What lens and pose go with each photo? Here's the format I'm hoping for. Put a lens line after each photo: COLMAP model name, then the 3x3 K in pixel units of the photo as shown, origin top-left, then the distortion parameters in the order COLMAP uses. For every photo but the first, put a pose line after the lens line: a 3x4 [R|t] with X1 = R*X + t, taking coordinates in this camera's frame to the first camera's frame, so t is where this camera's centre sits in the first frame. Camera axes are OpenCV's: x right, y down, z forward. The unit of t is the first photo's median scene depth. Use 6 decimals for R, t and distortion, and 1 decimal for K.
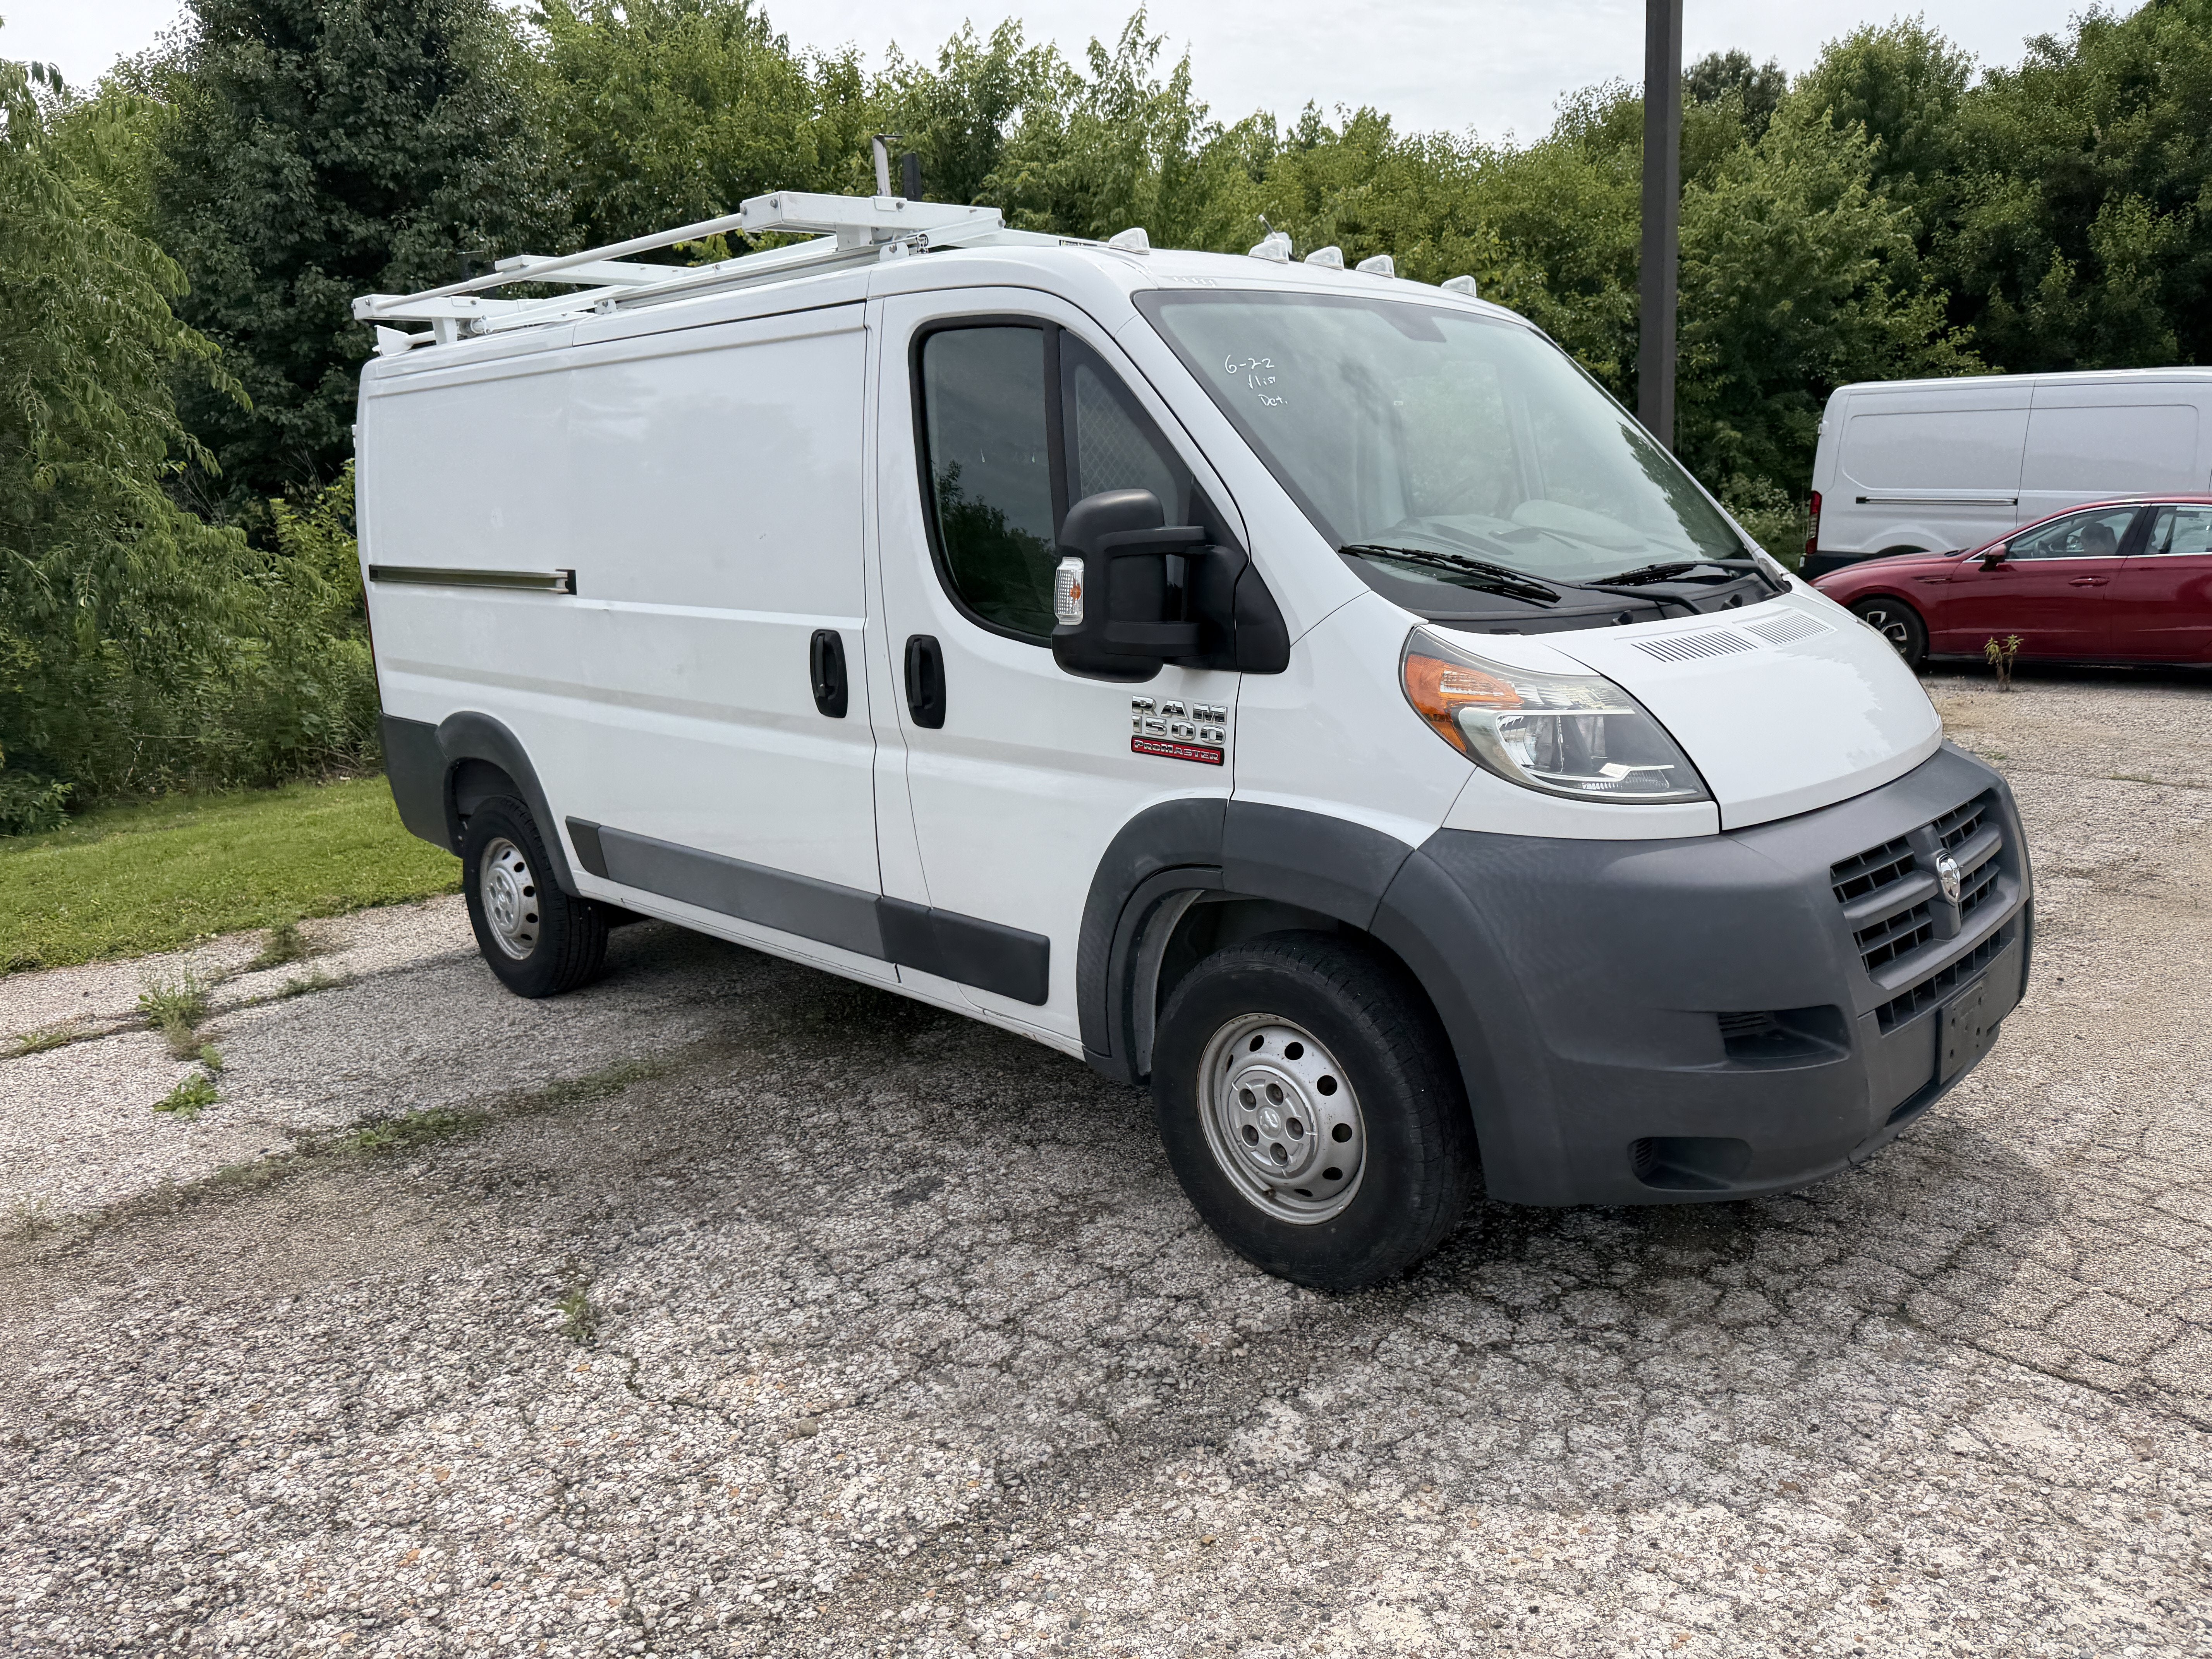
lens RADIAL K [[1567.7, 0, 1120.8], [0, 1567.7, 832.5], [0, 0, 1]] dist [0.026887, -0.038737]
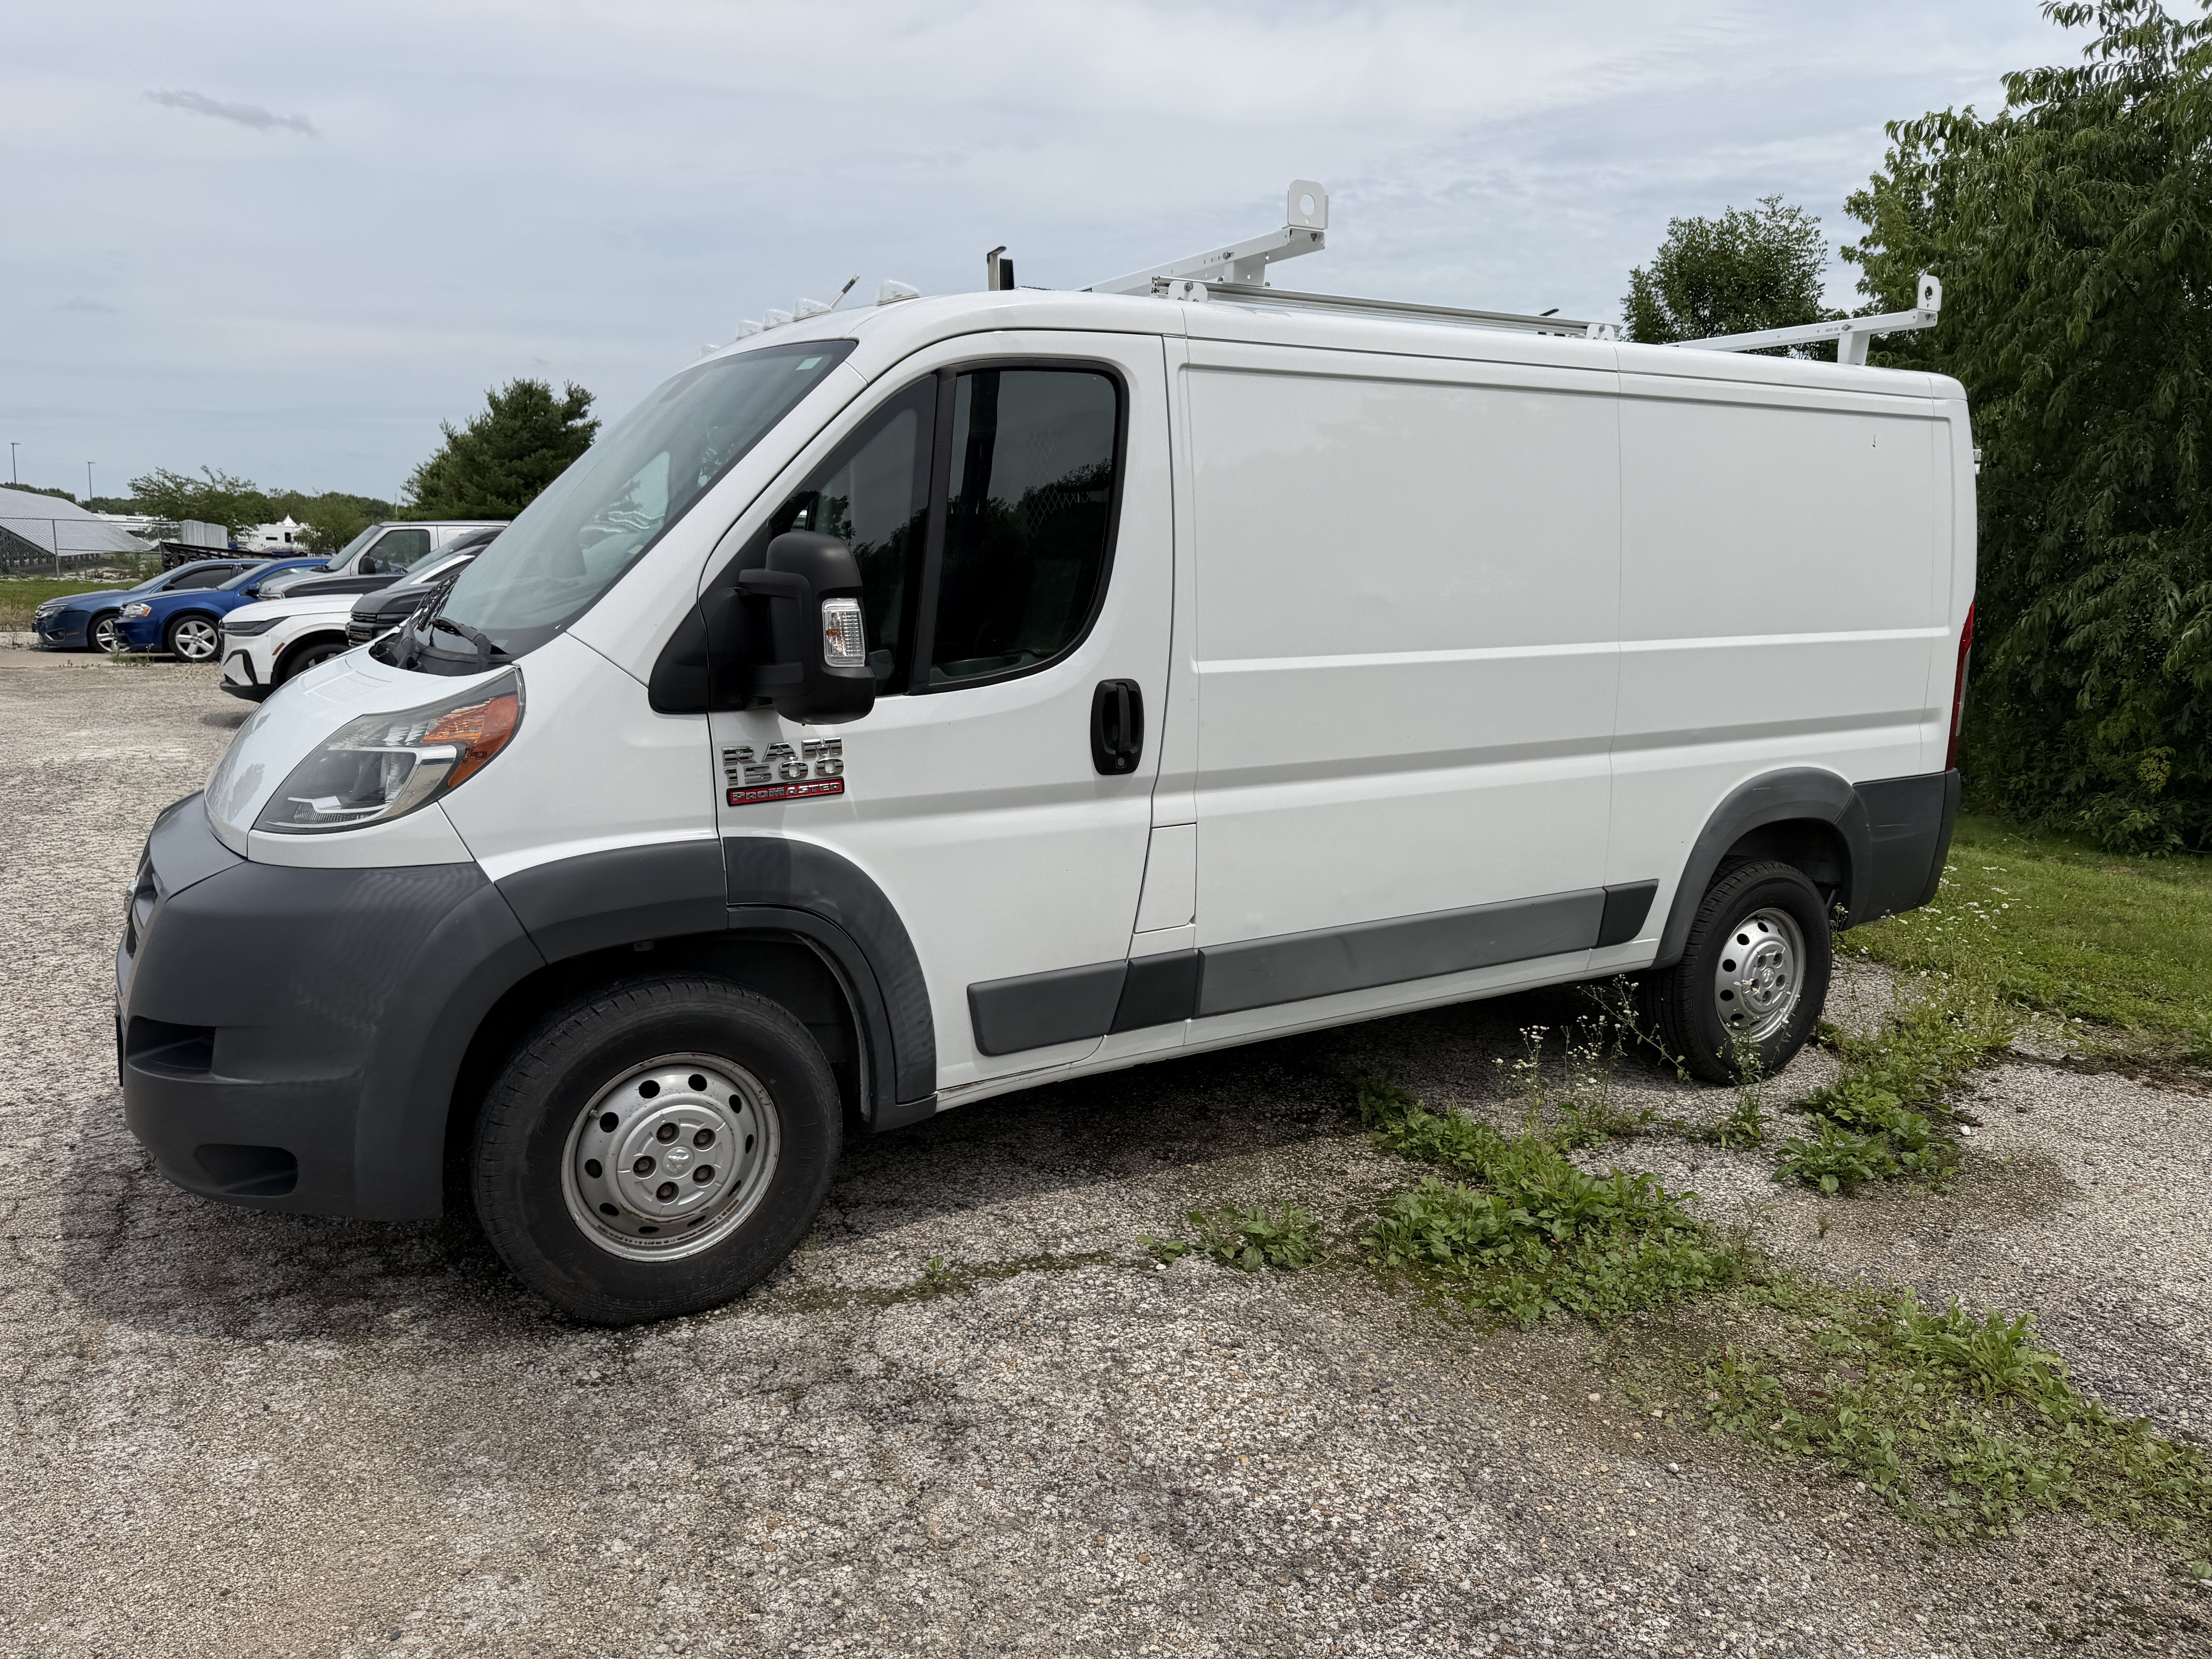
lens RADIAL K [[1567.7, 0, 1119.0], [0, 1567.7, 819.3], [0, 0, 1]] dist [0.026887, -0.038737]
pose [[-0.258757, 0.188007, -0.947469, 1.246799], [-0.202041, 0.948645, 0.243418, -0.390397], [0.944576, 0.254413, -0.207484, 1.682717]]
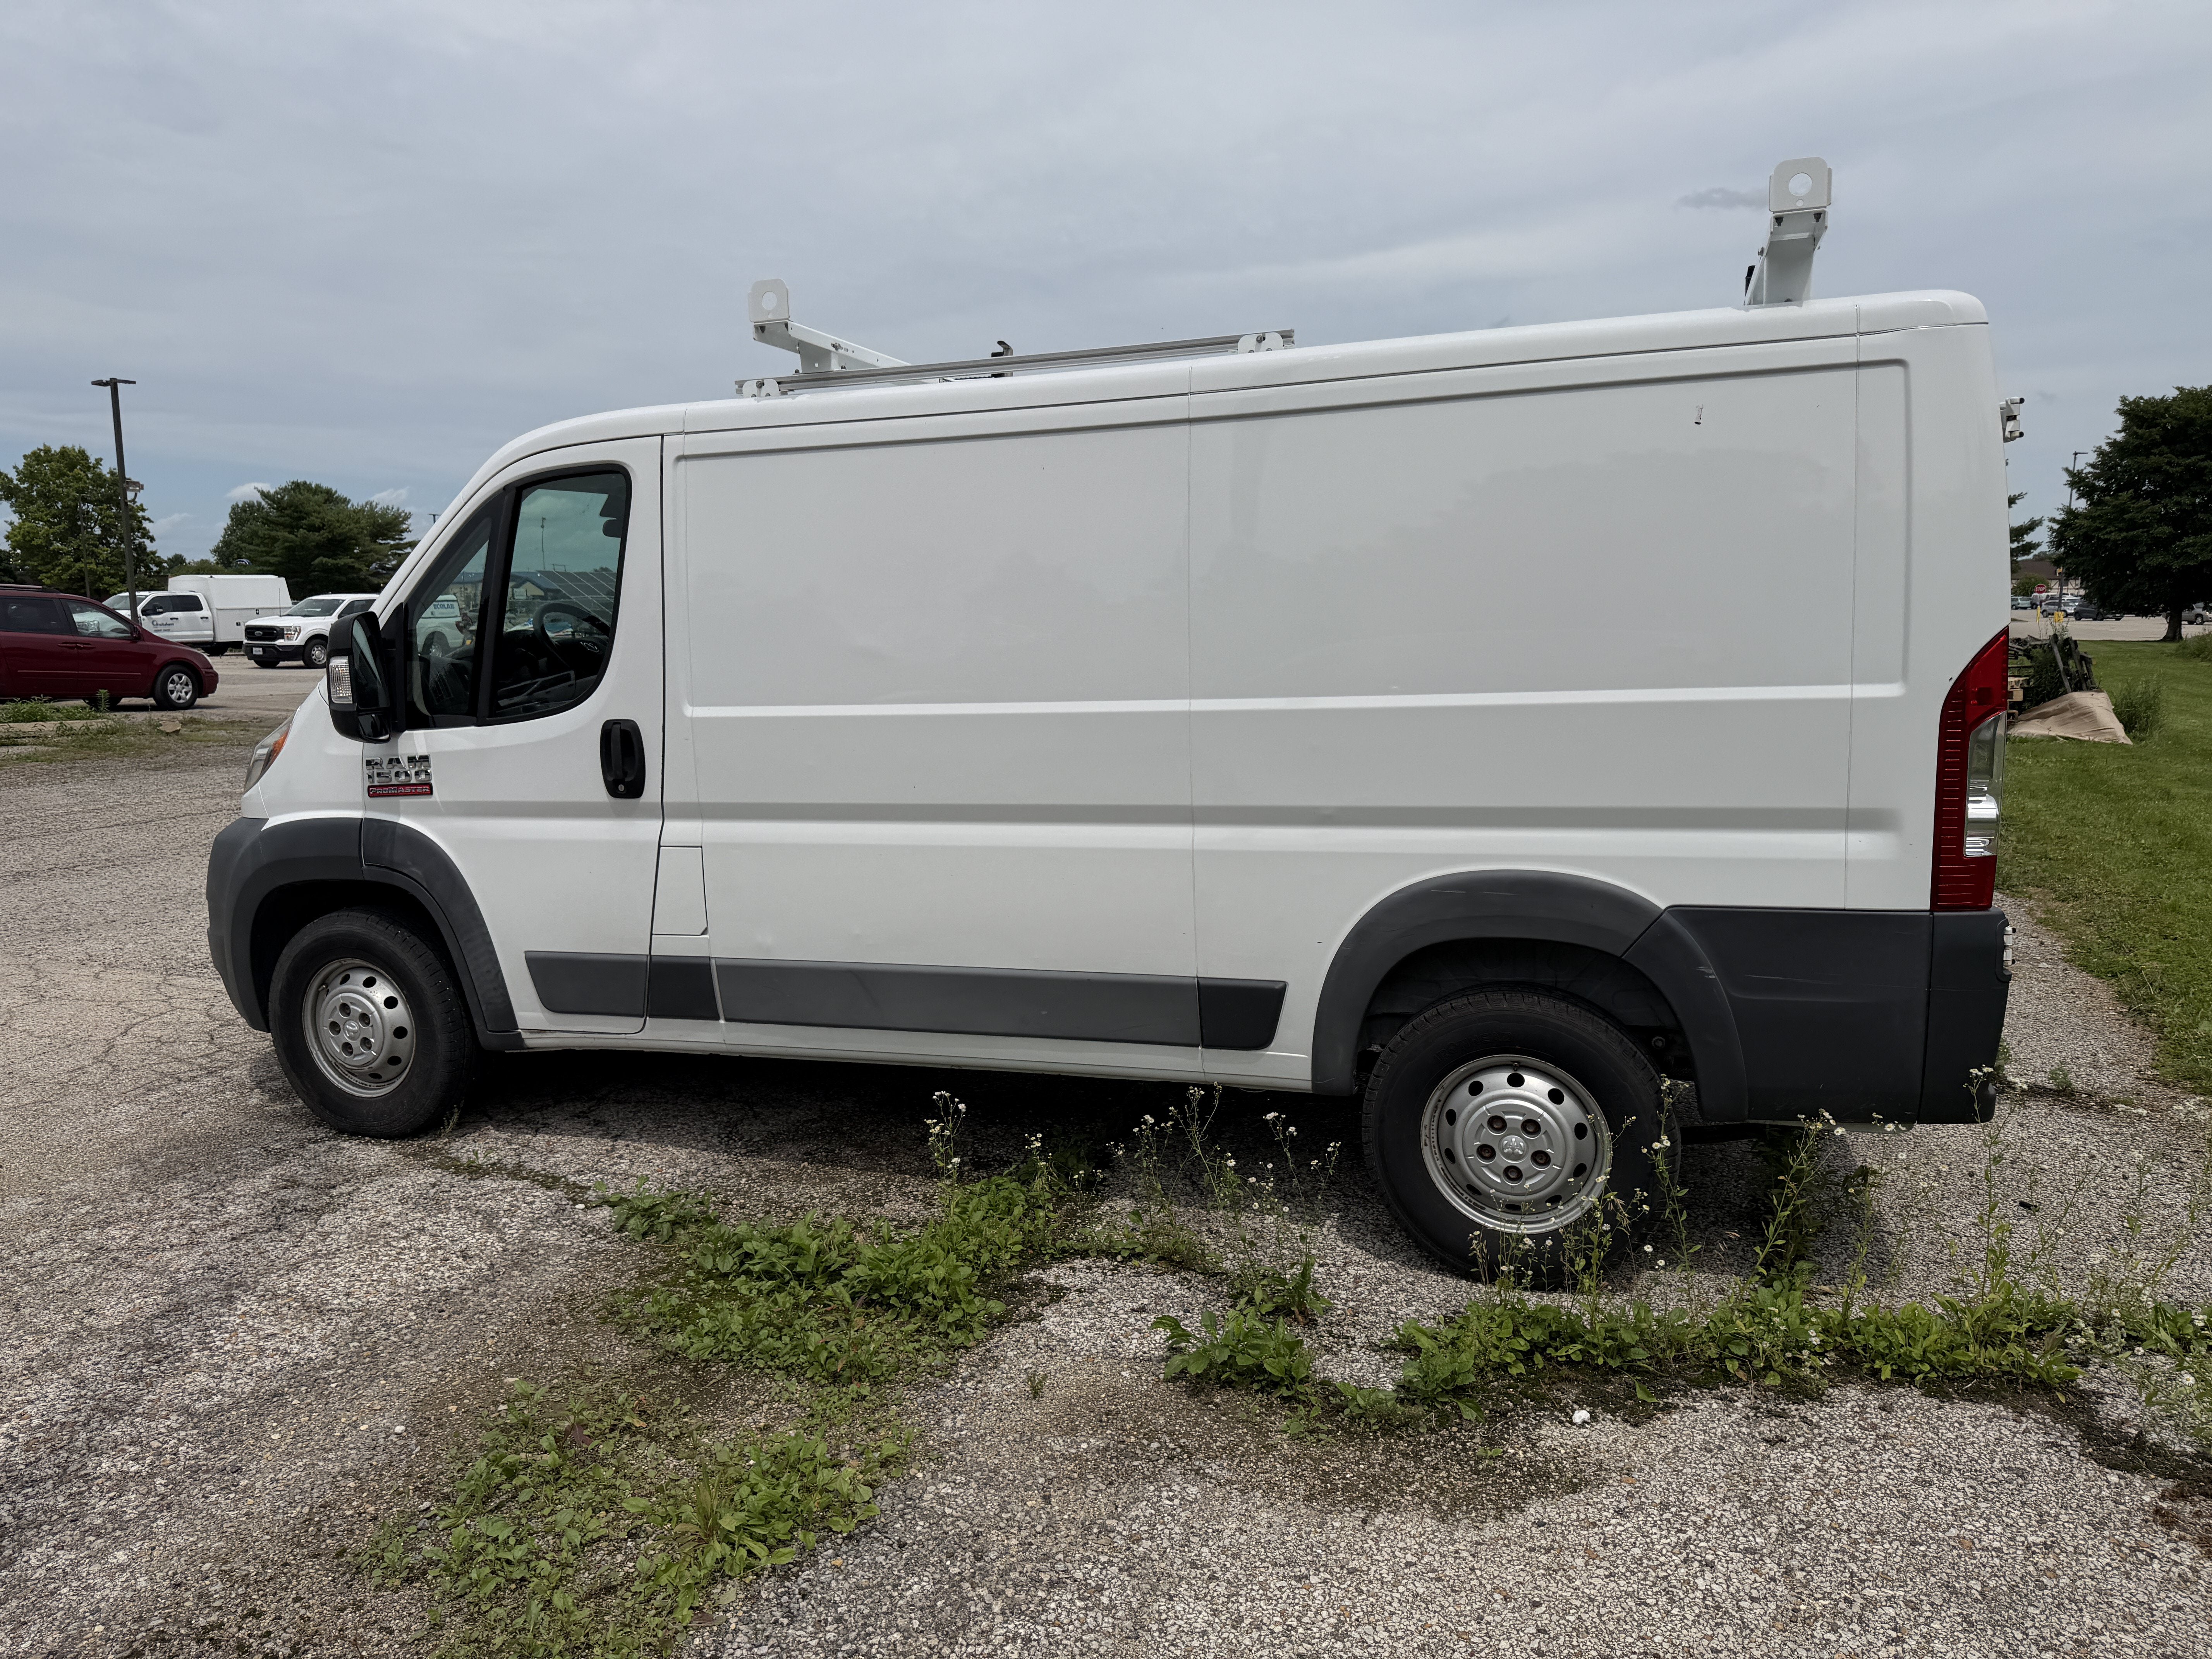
lens RADIAL K [[1567.7, 0, 1100.2], [0, 1567.7, 833.6], [0, 0, 1]] dist [0.026887, -0.038737]
pose [[-0.904742, 0.107610, -0.412143, 0.446730], [-0.037400, 0.943758, 0.328515, -0.567082], [0.424315, 0.312636, -0.849833, 2.692190]]
